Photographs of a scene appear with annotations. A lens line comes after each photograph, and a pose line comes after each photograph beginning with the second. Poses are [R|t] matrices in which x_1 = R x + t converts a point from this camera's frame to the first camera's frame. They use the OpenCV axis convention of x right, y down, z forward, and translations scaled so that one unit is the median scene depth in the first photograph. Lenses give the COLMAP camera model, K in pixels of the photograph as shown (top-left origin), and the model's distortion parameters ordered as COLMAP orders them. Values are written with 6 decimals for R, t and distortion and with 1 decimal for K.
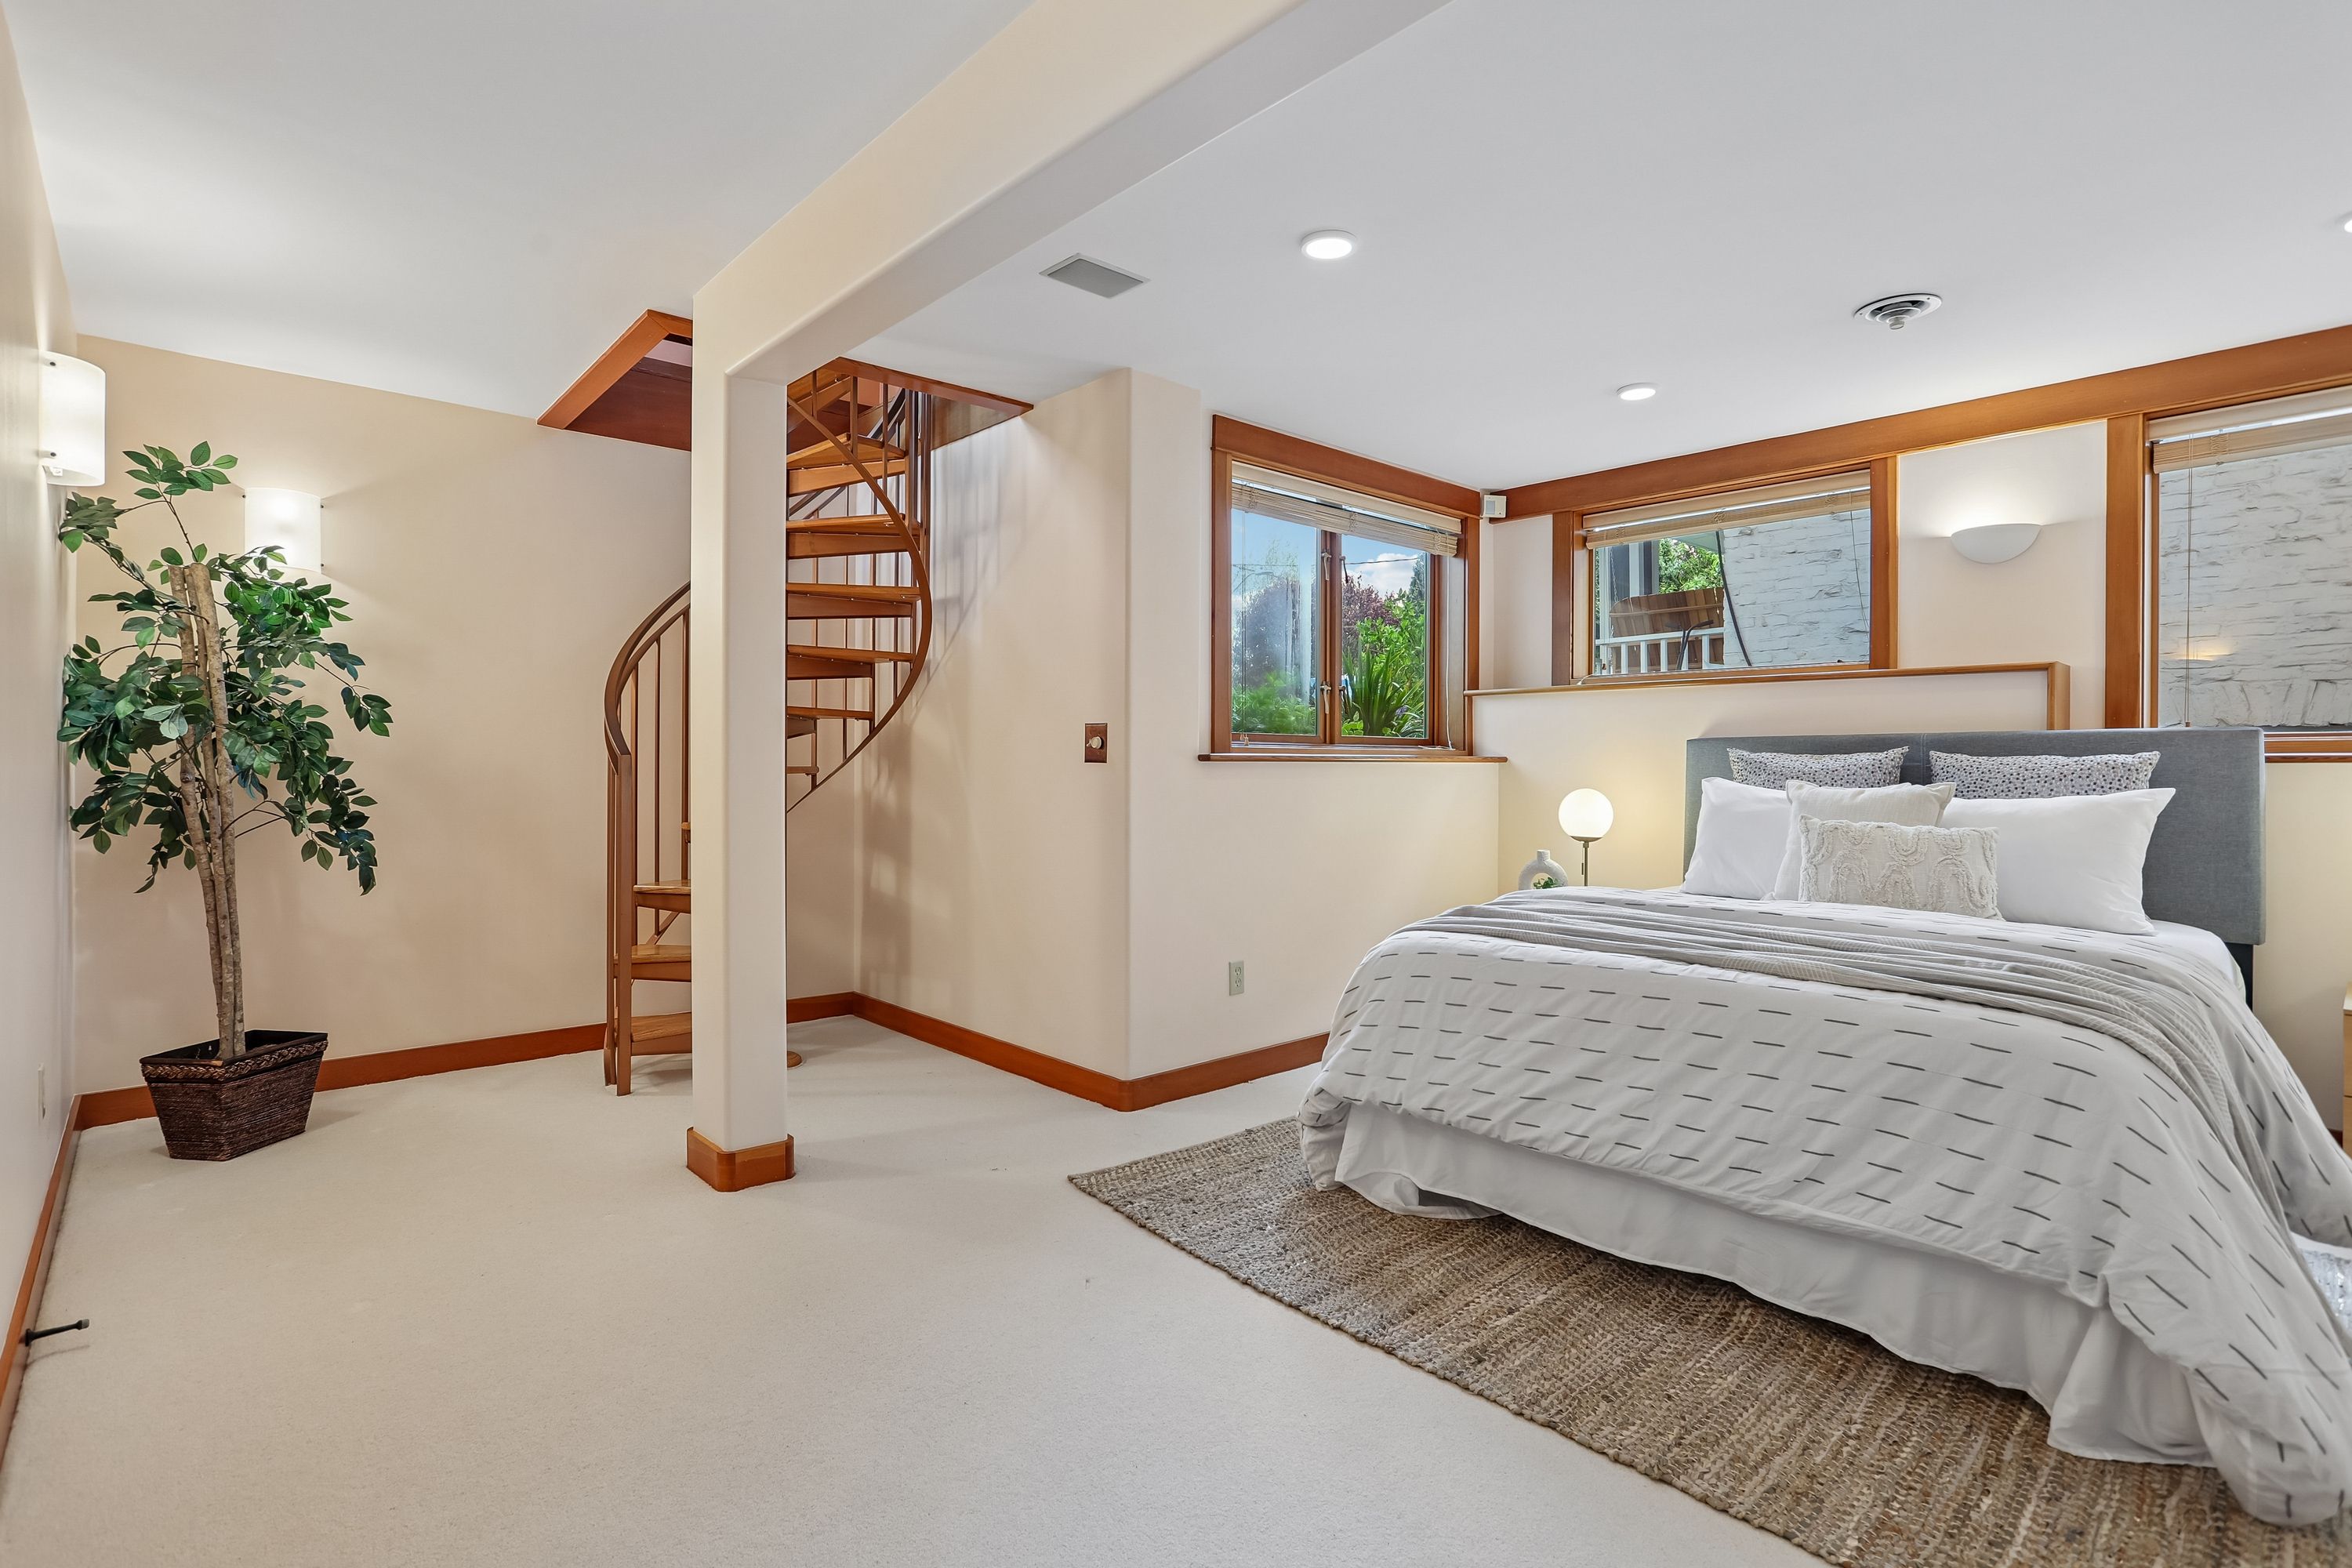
lens RADIAL K [[1144.6, 0, 1139.5], [0, 1144.6, 819.5], [0, 0, 1]] dist [-0.046343, 0.021534]
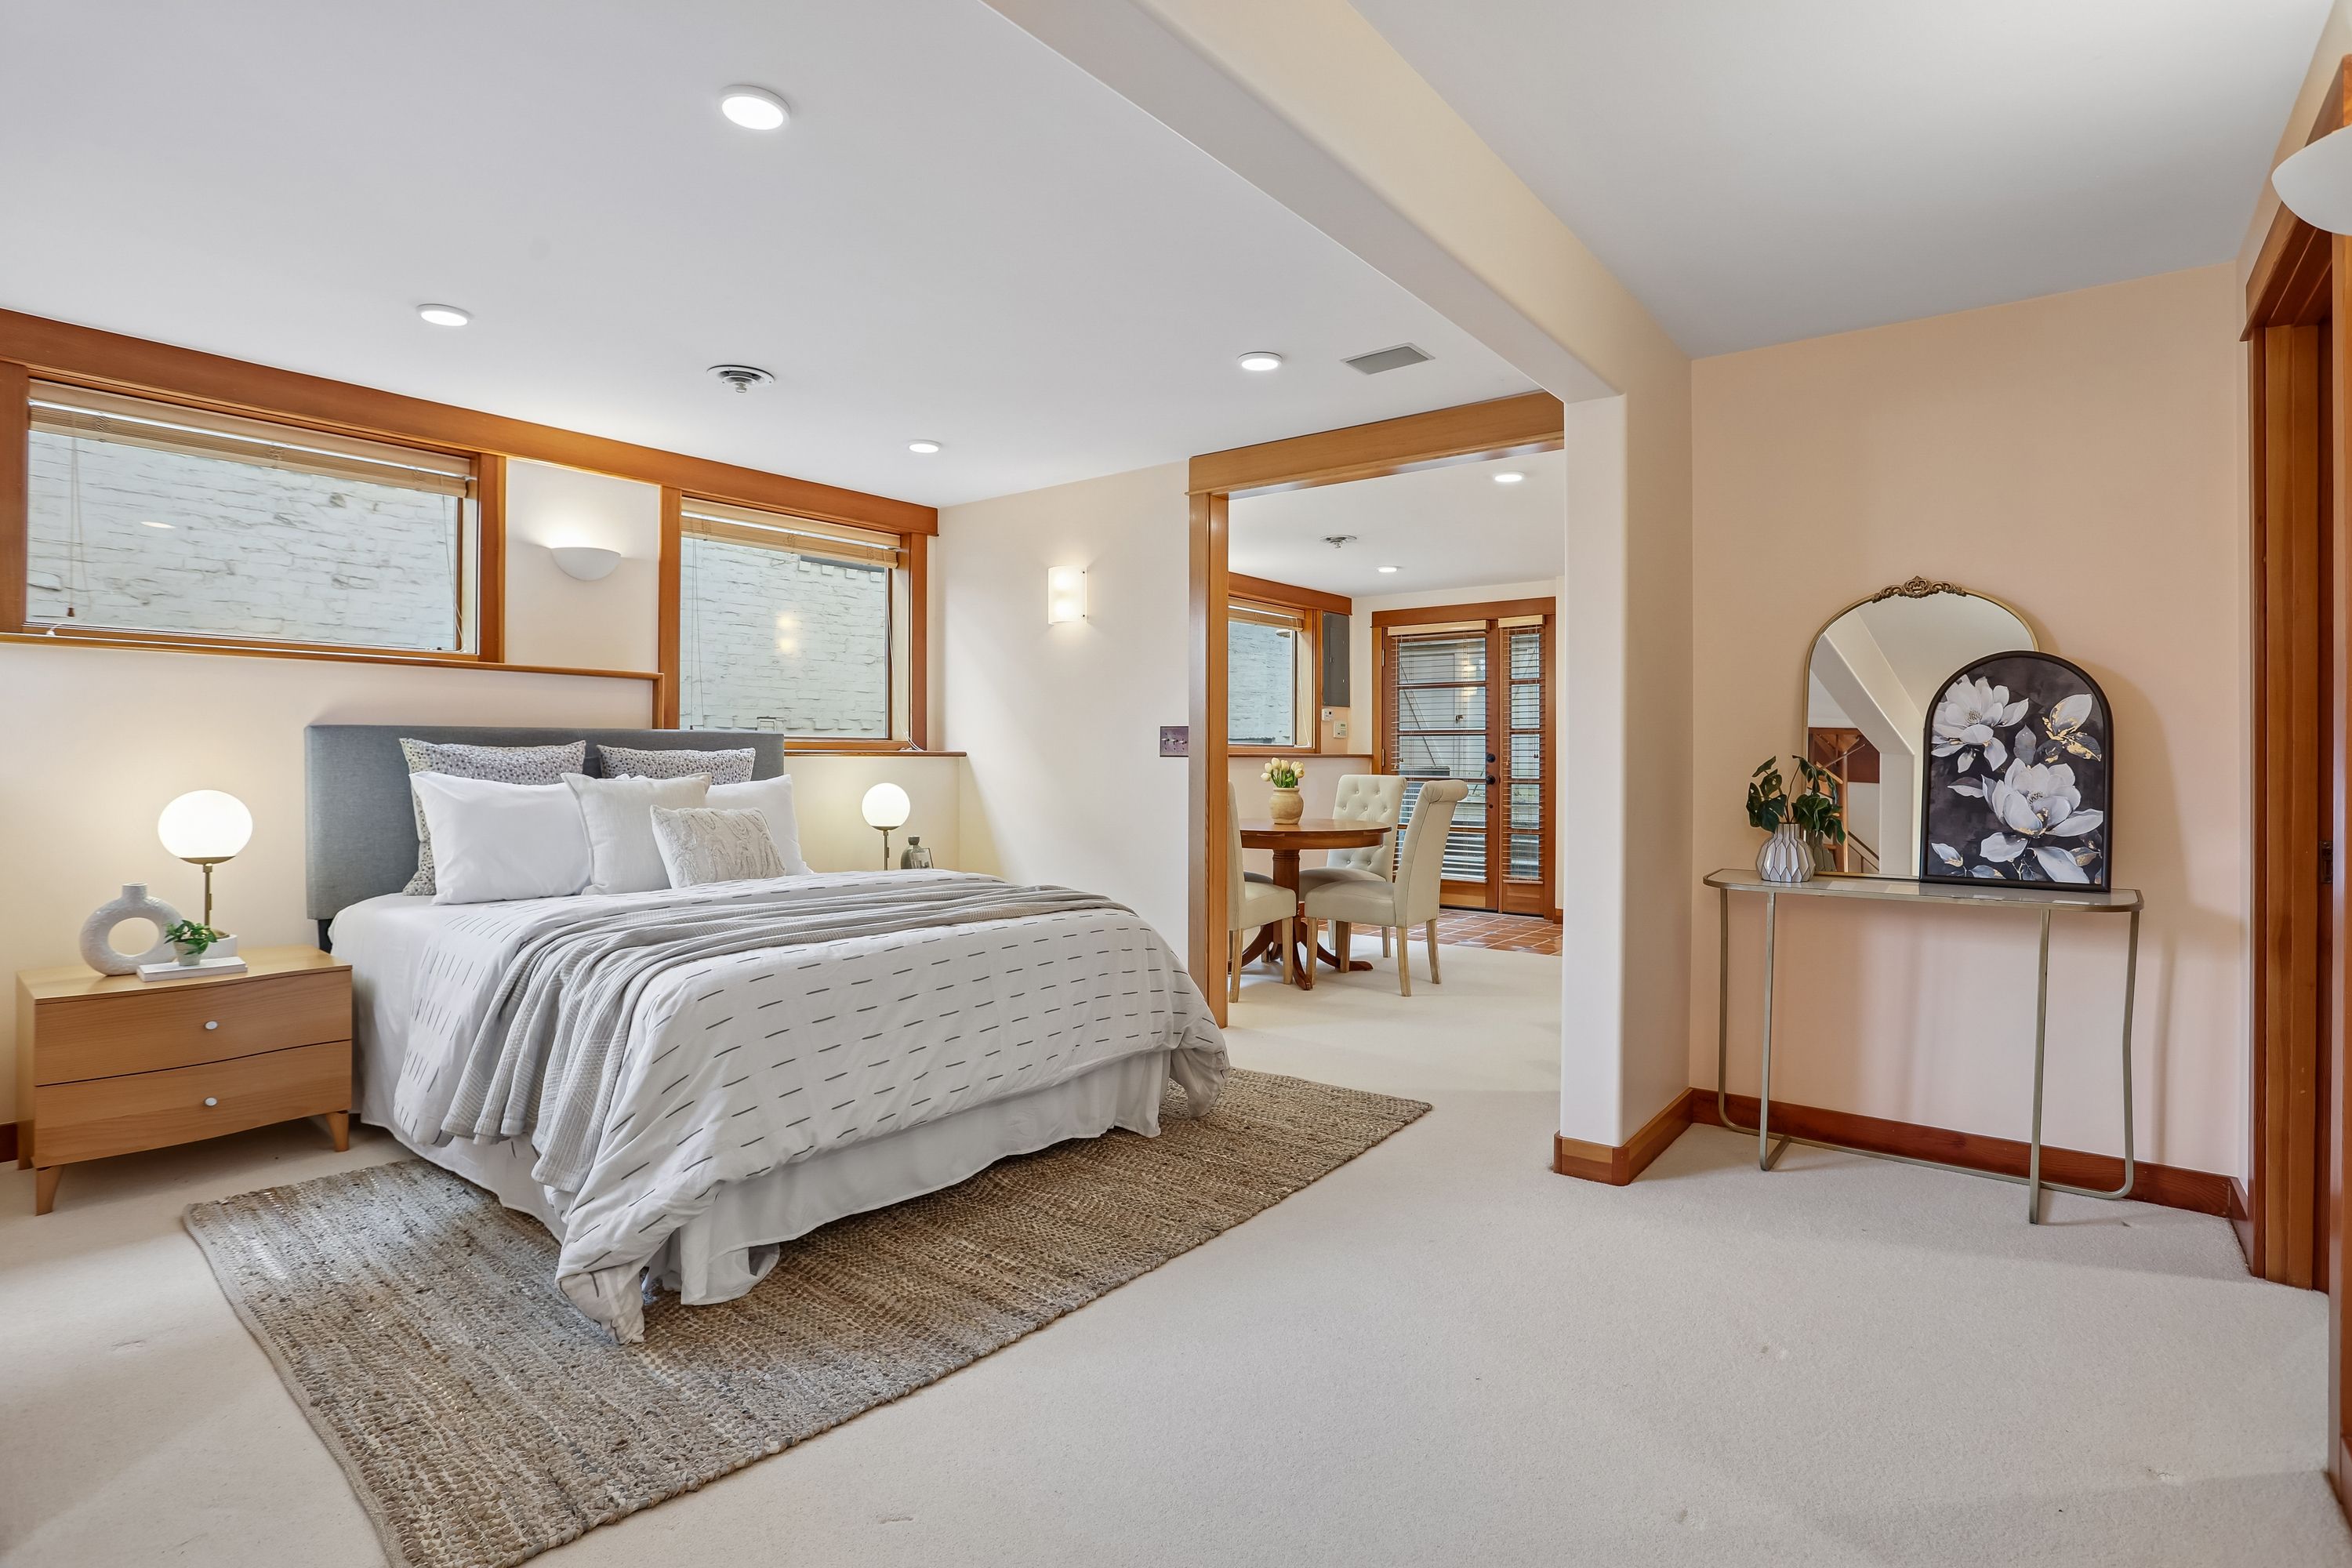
lens RADIAL K [[1144.6, 0, 1235.3], [0, 1144.6, 759.5], [0, 0, 1]] dist [-0.046343, 0.021534]
pose [[-0.217467, -0.004402, 0.976058, -0.543932], [0.039067, 0.999149, 0.013210, -0.038546], [-0.975286, 0.041005, -0.217110, 0.666159]]
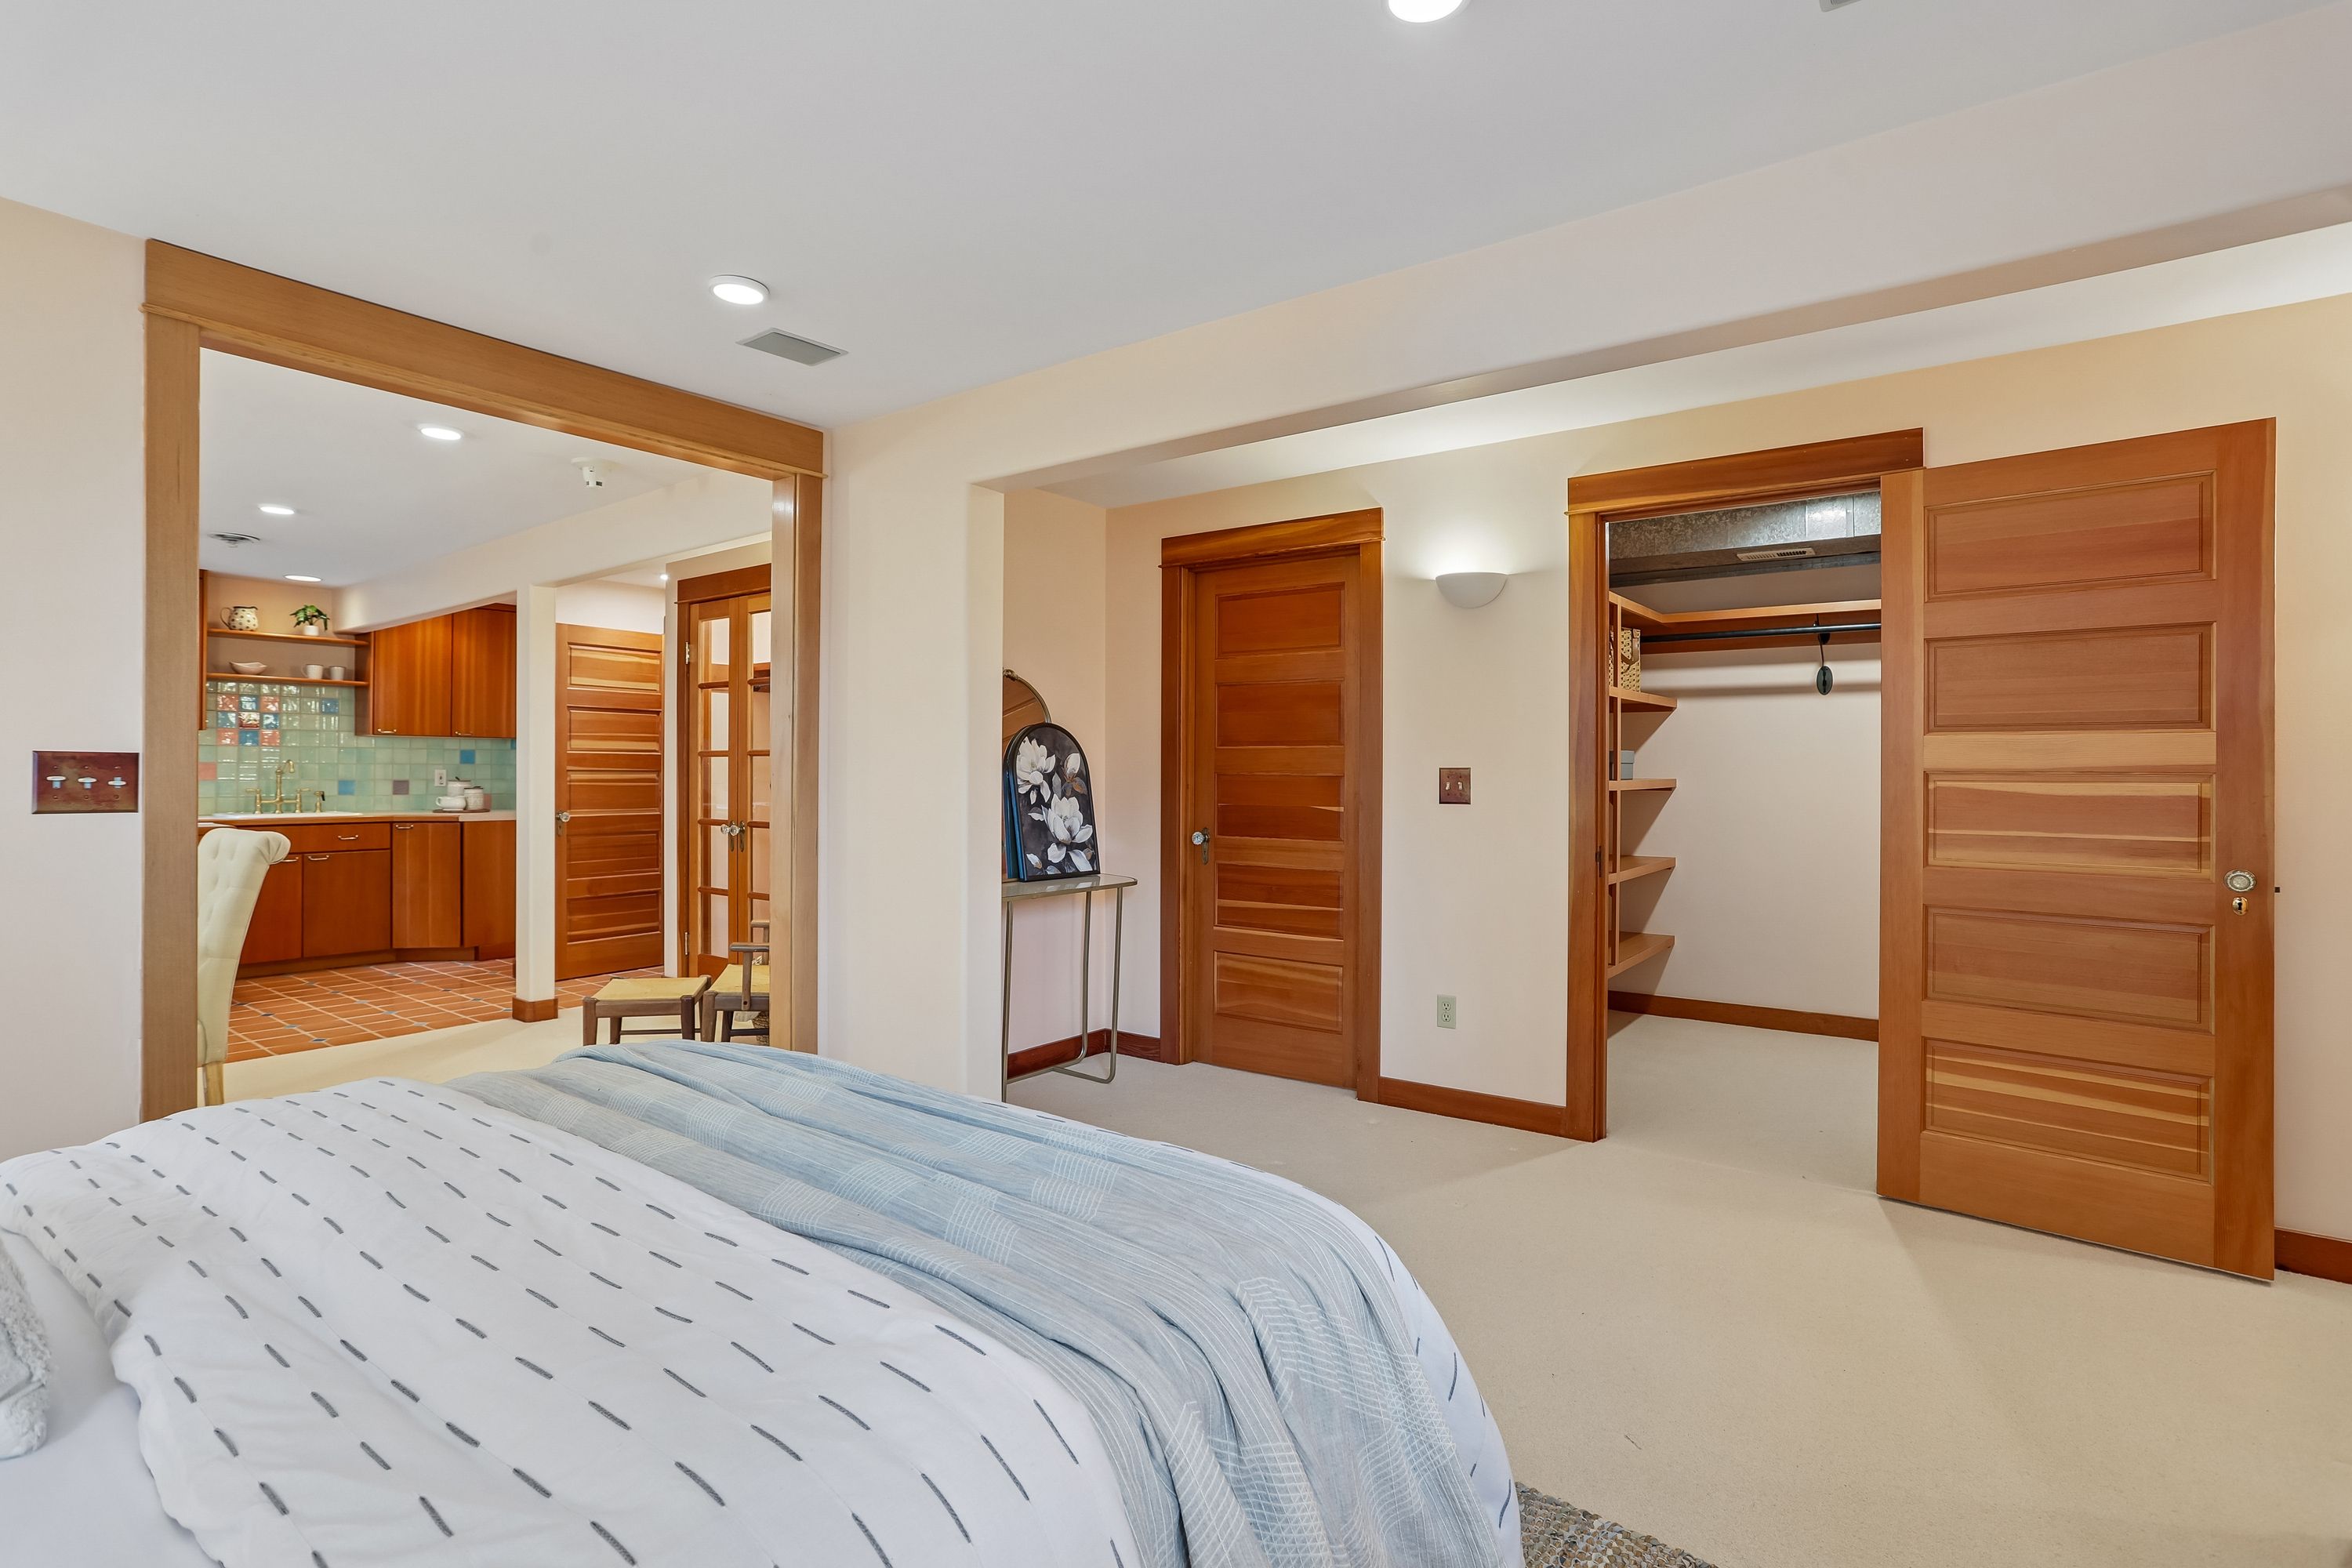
lens RADIAL K [[1144.6, 0, 1178.8], [0, 1144.6, 761.9], [0, 0, 1]] dist [-0.046343, 0.021534]
pose [[-0.982648, -0.008558, -0.185284, 0.297127], [-0.015354, 0.999260, 0.035274, -0.092311], [0.184845, 0.037507, -0.982052, 1.243904]]
